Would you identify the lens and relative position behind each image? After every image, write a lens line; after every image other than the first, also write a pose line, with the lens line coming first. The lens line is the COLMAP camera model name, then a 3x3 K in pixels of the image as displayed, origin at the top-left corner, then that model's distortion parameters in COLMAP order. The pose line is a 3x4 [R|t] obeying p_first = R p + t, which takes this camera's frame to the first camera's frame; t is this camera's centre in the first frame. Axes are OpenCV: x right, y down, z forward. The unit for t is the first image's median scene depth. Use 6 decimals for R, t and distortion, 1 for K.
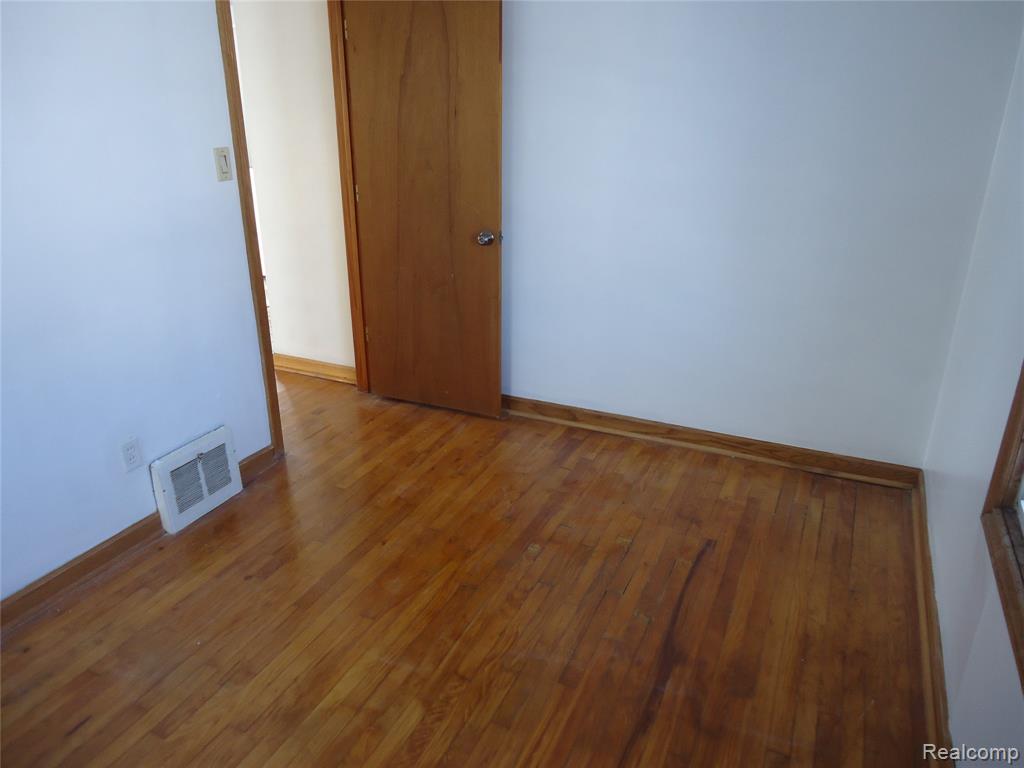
lens RADIAL K [[740.0, 0, 512.0], [0, 740.0, 384.0], [0, 0, 1]] dist [-0.002857, -0.011489]
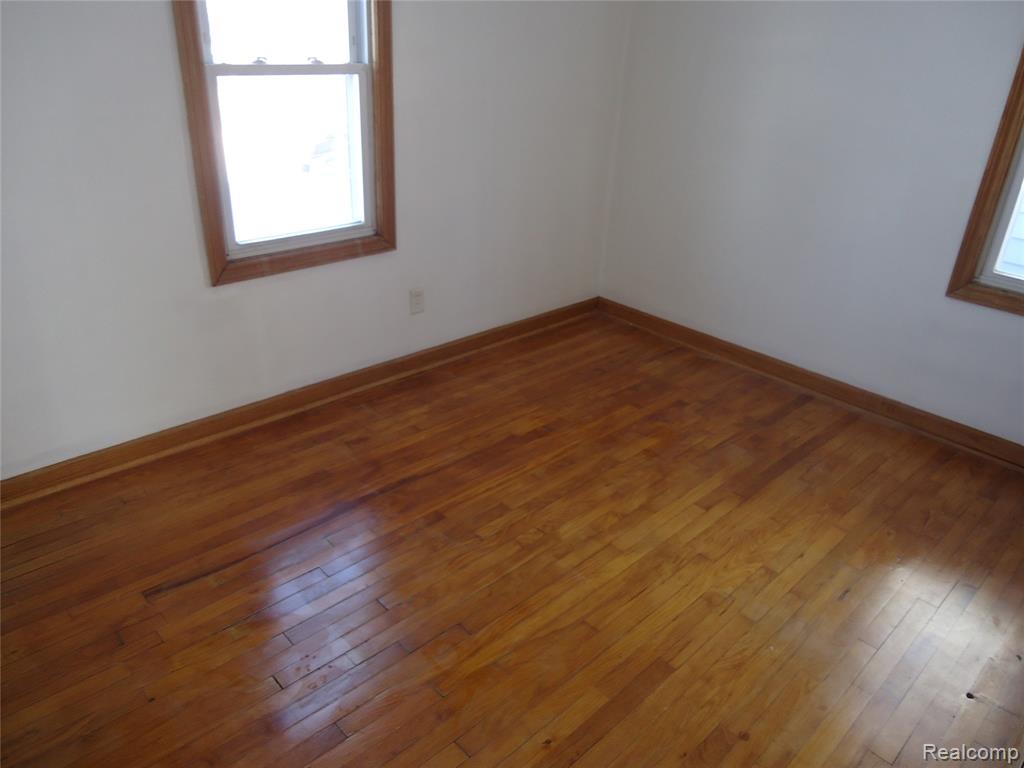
lens RADIAL K [[740.0, 0, 512.0], [0, 740.0, 384.0], [0, 0, 1]] dist [-0.002857, -0.011489]
pose [[-0.928697, -0.205326, 0.308809, -0.353712], [0.091180, 0.680738, 0.726830, -0.589014], [-0.359455, 0.703162, -0.613478, 1.504117]]
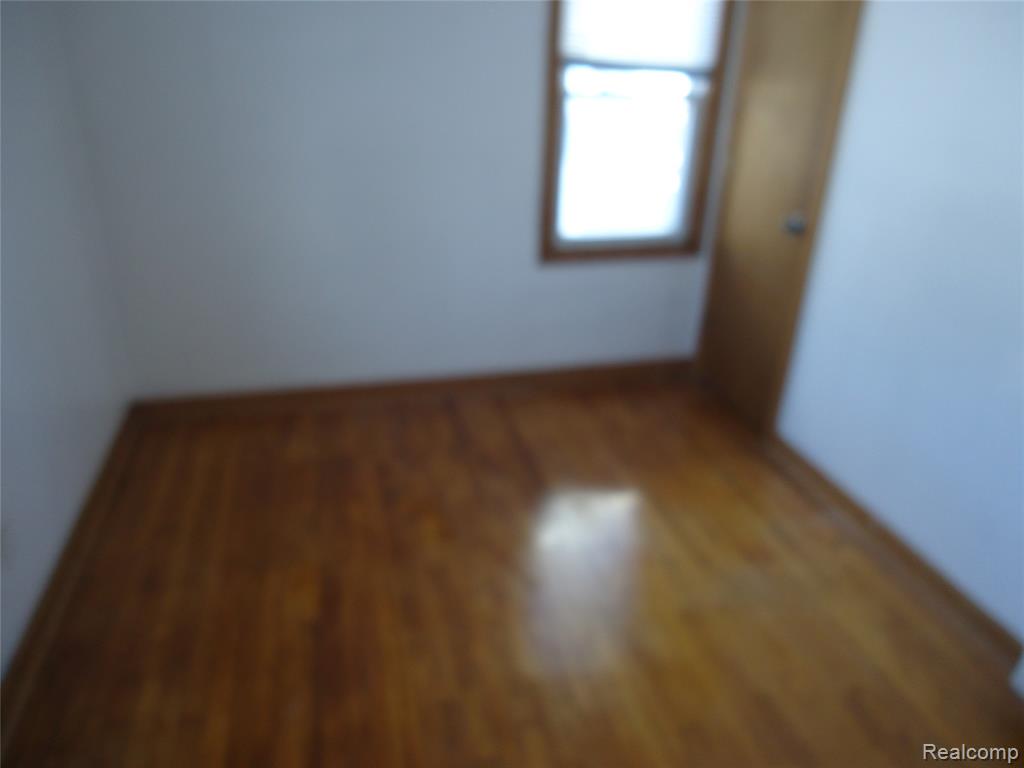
lens RADIAL K [[740.0, 0, 512.0], [0, 740.0, 384.0], [0, 0, 1]] dist [-0.002857, -0.011489]
pose [[-0.765550, 0.233980, -0.599321, 0.361547], [-0.286220, 0.710411, 0.642957, -0.426915], [0.576204, 0.663754, -0.476885, 1.117467]]
